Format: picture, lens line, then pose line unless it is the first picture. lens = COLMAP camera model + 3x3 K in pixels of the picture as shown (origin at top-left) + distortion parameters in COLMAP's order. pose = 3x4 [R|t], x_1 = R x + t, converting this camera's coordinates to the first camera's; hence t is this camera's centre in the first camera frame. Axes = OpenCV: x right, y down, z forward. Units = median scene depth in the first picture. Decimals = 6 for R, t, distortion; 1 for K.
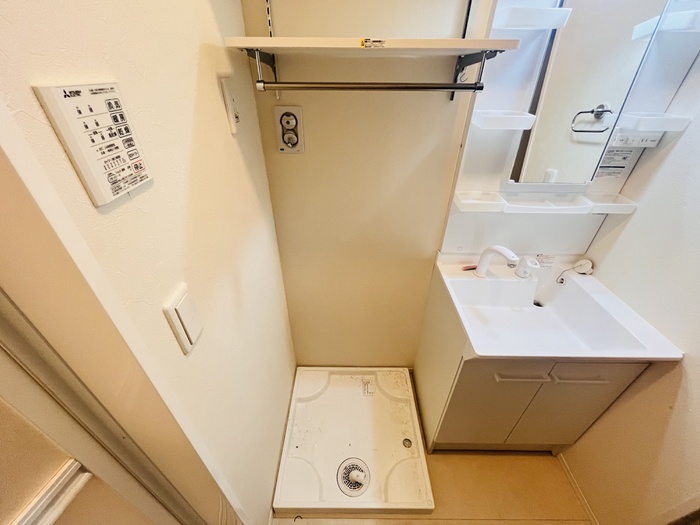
lens RADIAL K [[284.3, 0, 350.0], [0, 284.3, 262.5], [0, 0, 1]] dist [0.000524, -0.000162]
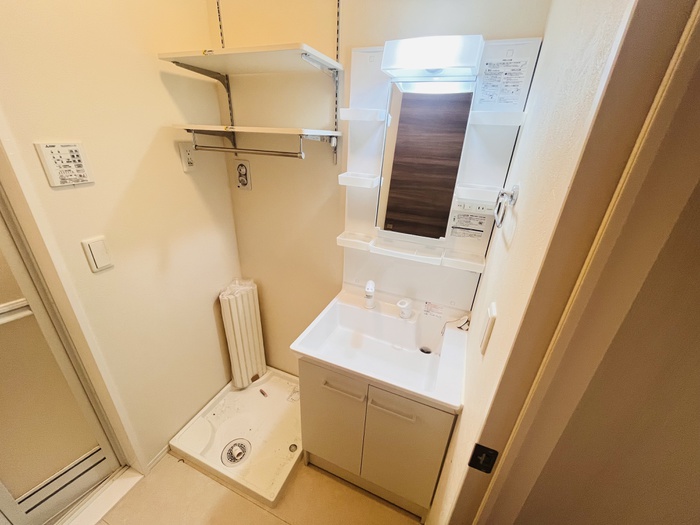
lens RADIAL K [[284.3, 0, 350.0], [0, 284.3, 262.5], [0, 0, 1]] dist [0.000524, -0.000162]
pose [[0.925102, 0.183816, -0.332261, 0.897834], [-0.240135, 0.961034, -0.136930, 0.057431], [0.294144, 0.206461, 0.933195, -0.160406]]
